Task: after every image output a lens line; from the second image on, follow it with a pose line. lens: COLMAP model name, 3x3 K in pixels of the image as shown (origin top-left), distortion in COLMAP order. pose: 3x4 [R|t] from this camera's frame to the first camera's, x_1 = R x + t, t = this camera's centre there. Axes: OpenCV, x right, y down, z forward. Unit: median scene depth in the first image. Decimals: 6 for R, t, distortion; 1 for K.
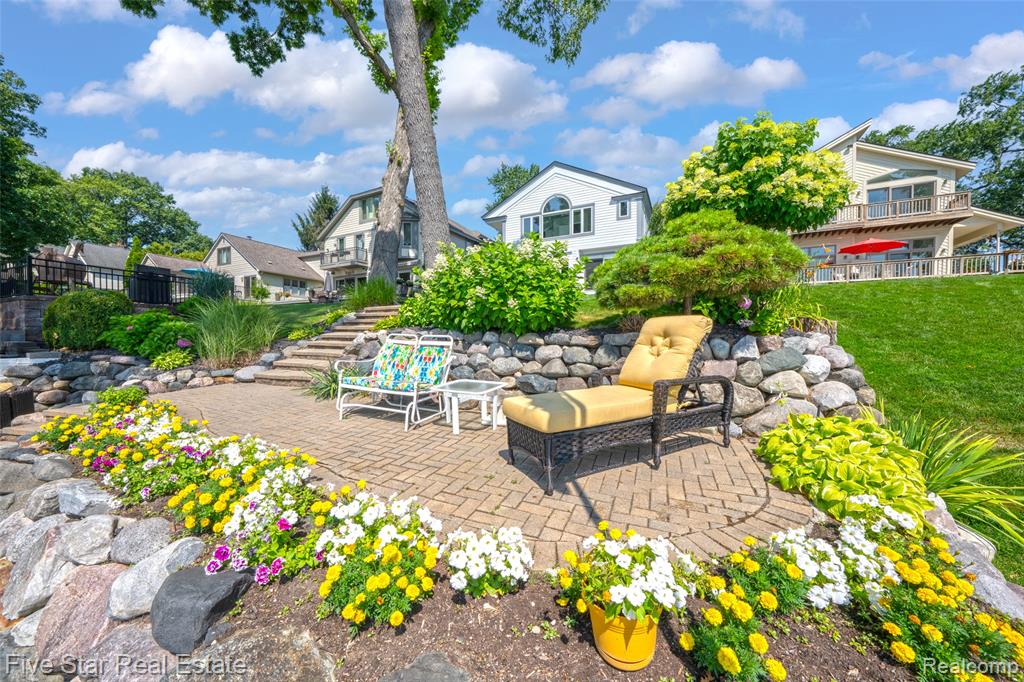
lens RADIAL K [[358.9, 0, 503.4], [0, 358.9, 338.3], [0, 0, 1]] dist [-0.024079, 0.000143]
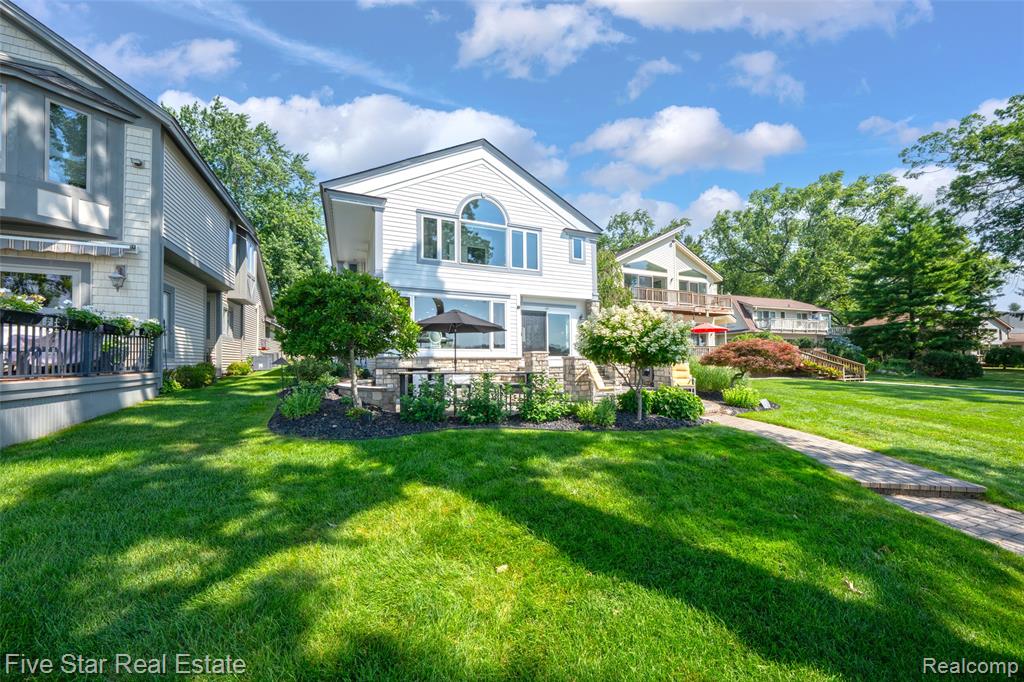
lens RADIAL K [[357.5, 0, 513.2], [0, 357.5, 354.3], [0, 0, 1]] dist [-0.039593, 0.000077]
pose [[0.620862, 0.005428, 0.783901, -0.298109], [0.006216, 0.999911, -0.011847, -0.135841], [-0.783896, 0.012228, 0.620772, 0.630224]]
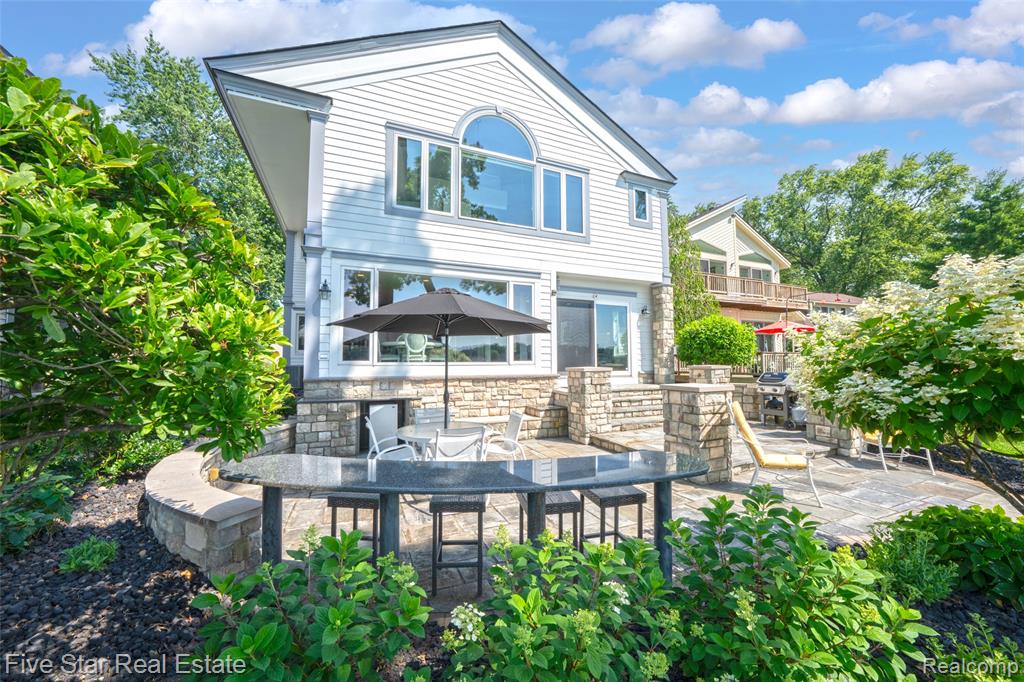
lens RADIAL K [[358.9, 0, 503.4], [0, 358.9, 338.3], [0, 0, 1]] dist [-0.024079, 0.000143]
pose [[0.639331, 0.038925, 0.767946, -0.126006], [-0.002399, 0.998814, -0.048630, -0.158507], [-0.768928, 0.029248, 0.638666, 0.812051]]
